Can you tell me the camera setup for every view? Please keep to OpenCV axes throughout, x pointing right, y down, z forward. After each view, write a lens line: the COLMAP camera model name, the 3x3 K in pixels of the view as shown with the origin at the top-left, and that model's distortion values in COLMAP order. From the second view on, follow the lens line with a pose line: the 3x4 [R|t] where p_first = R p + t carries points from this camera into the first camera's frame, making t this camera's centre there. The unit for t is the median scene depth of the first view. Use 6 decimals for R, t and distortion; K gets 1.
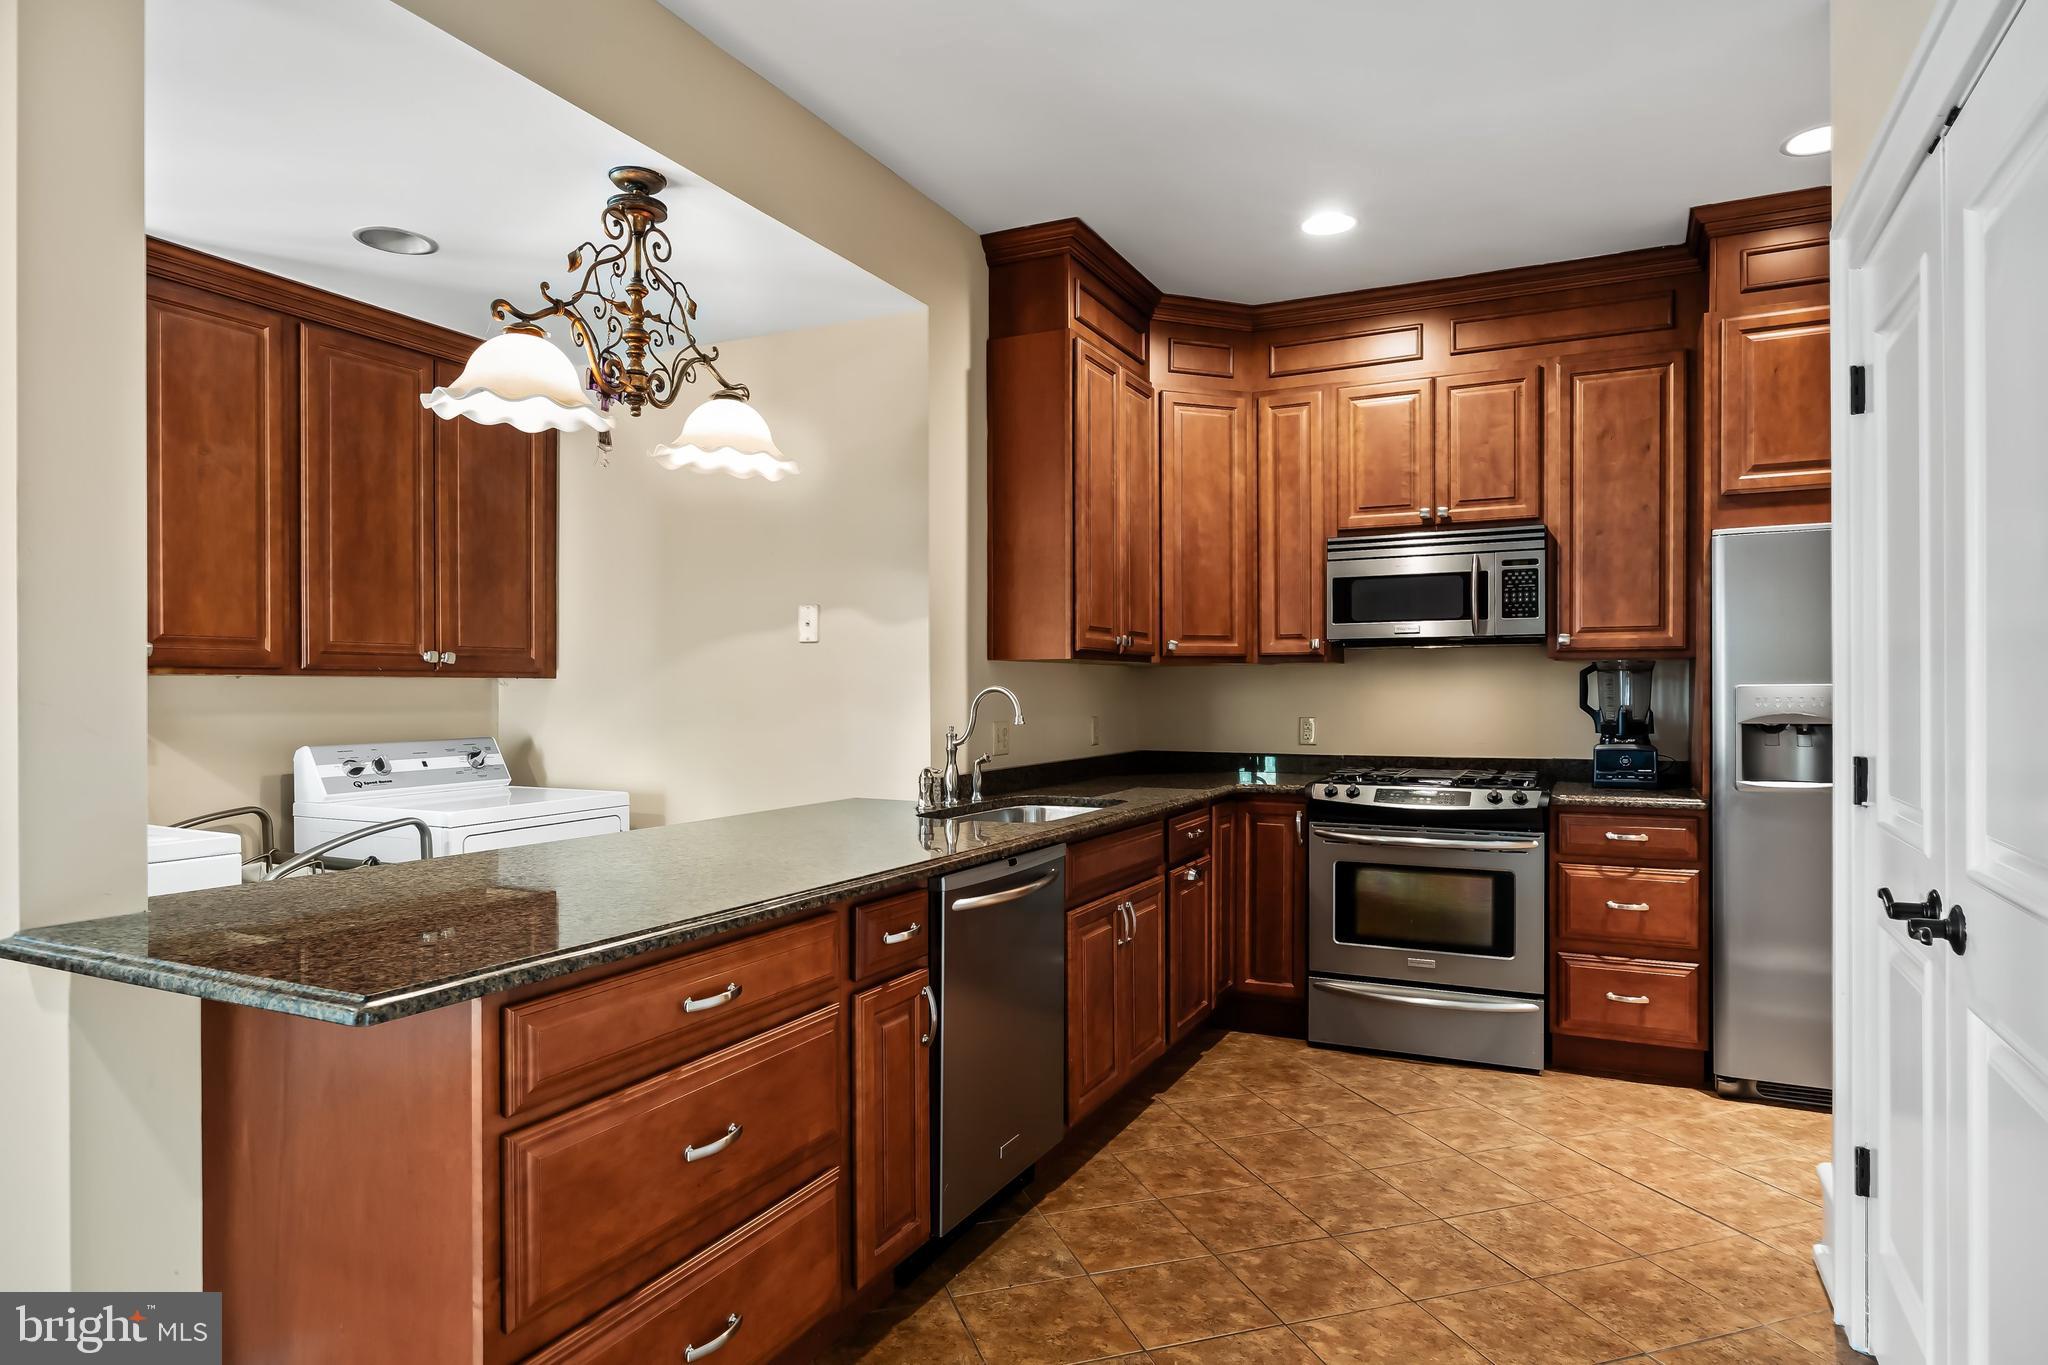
lens RADIAL K [[1118.6, 0, 1026.7], [0, 1118.6, 688.8], [0, 0, 1]] dist [0.000062, -0.000130]
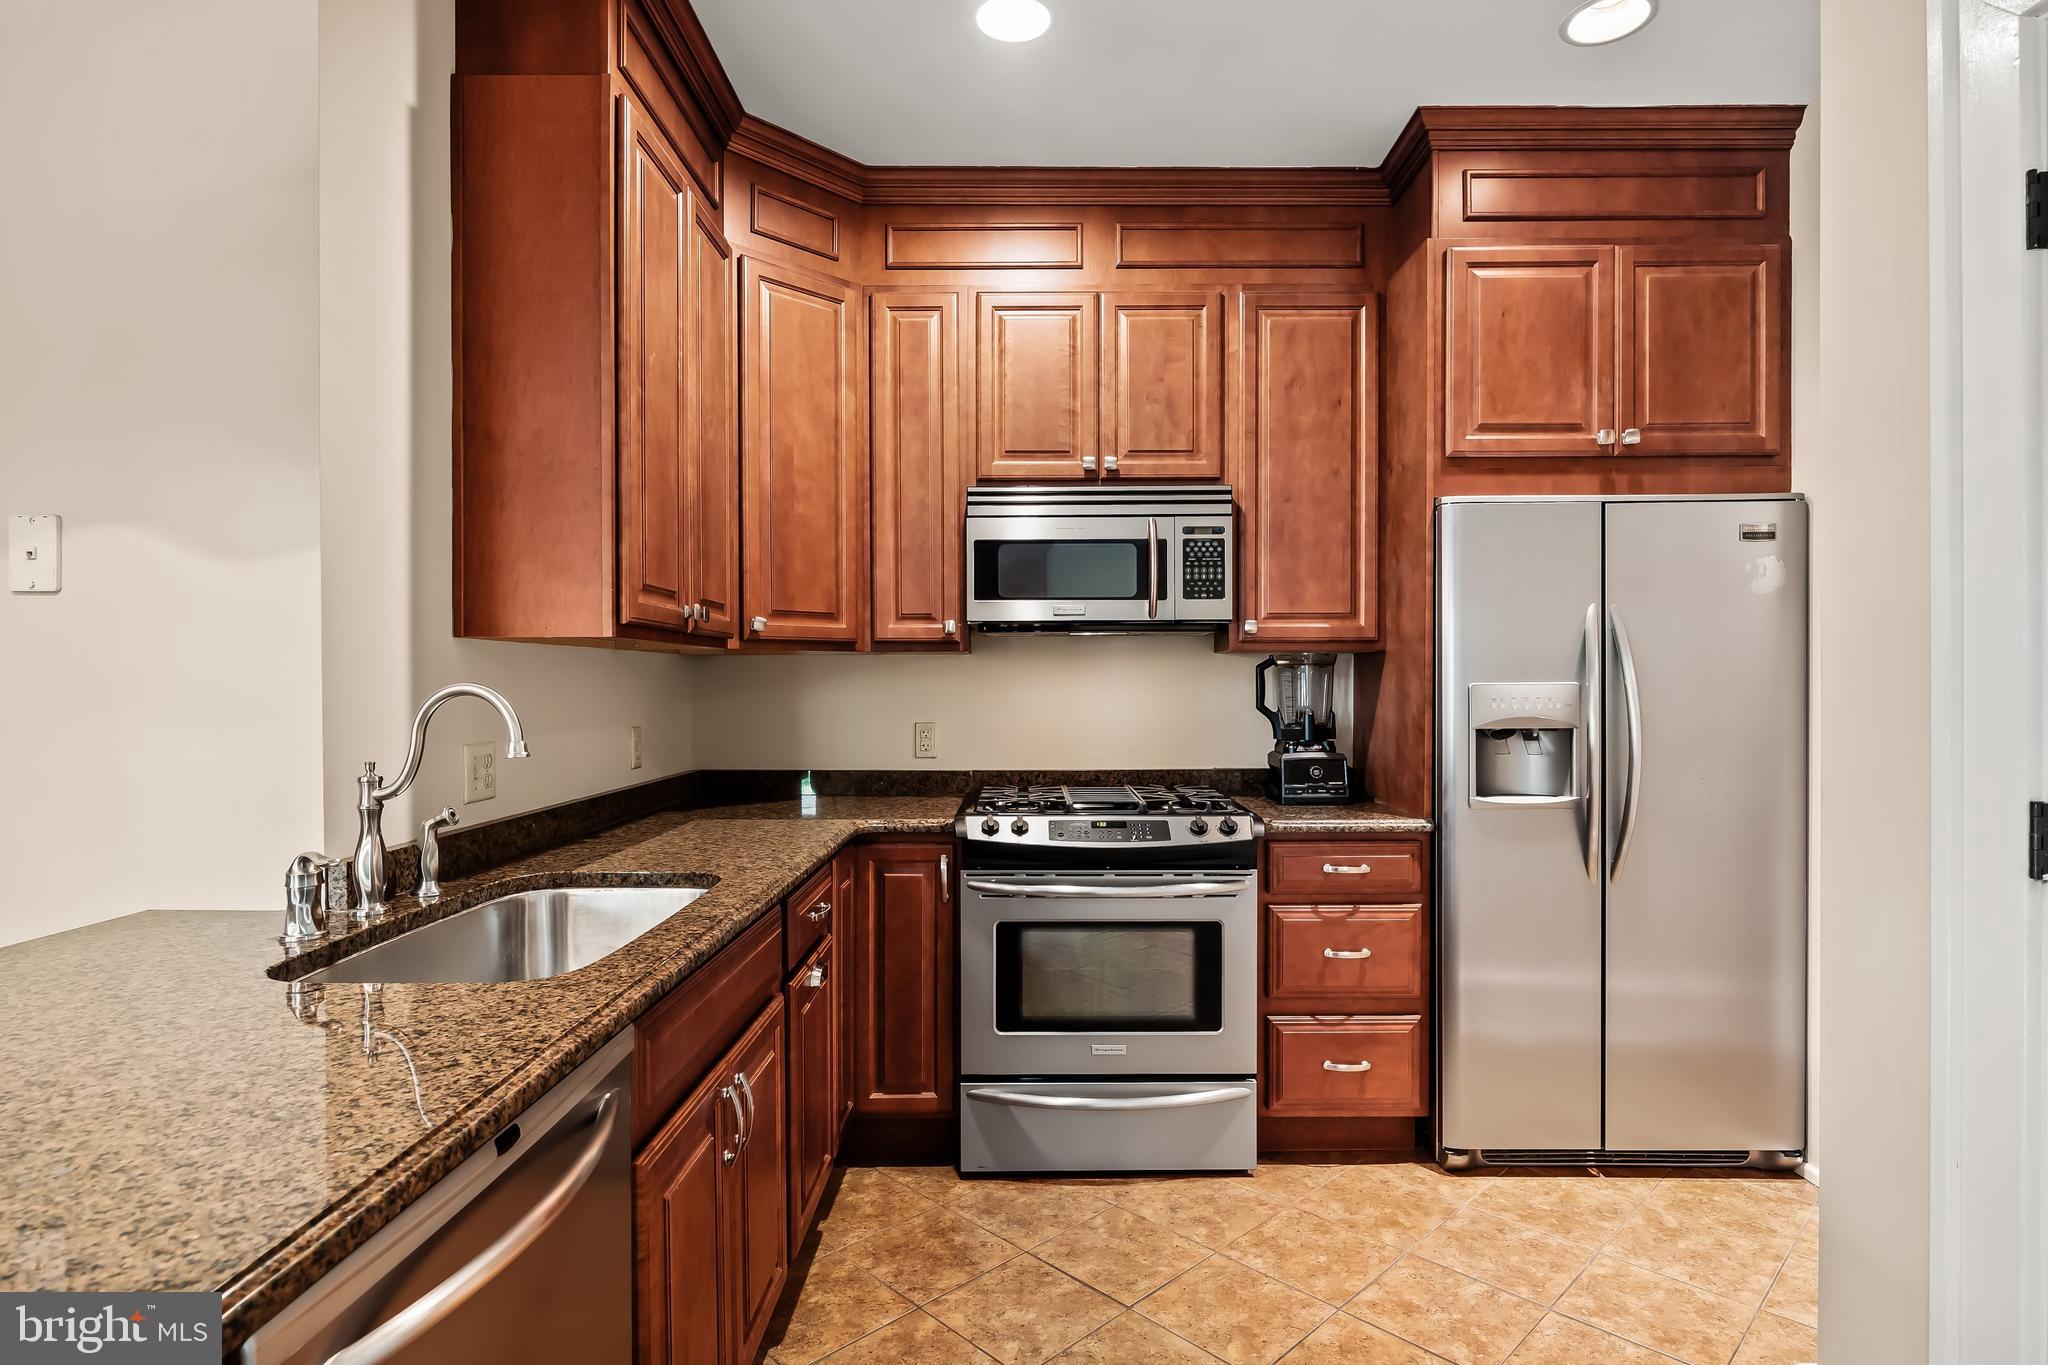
lens RADIAL K [[1019.1, 0, 1017.8], [0, 1019.1, 694.0], [0, 0, 1]] dist [-0.011298, -0.000734]
pose [[0.897029, -0.004048, 0.441954, -0.005940], [-0.000850, 0.999940, 0.010884, -0.002891], [-0.441972, -0.010139, 0.896972, 0.420142]]
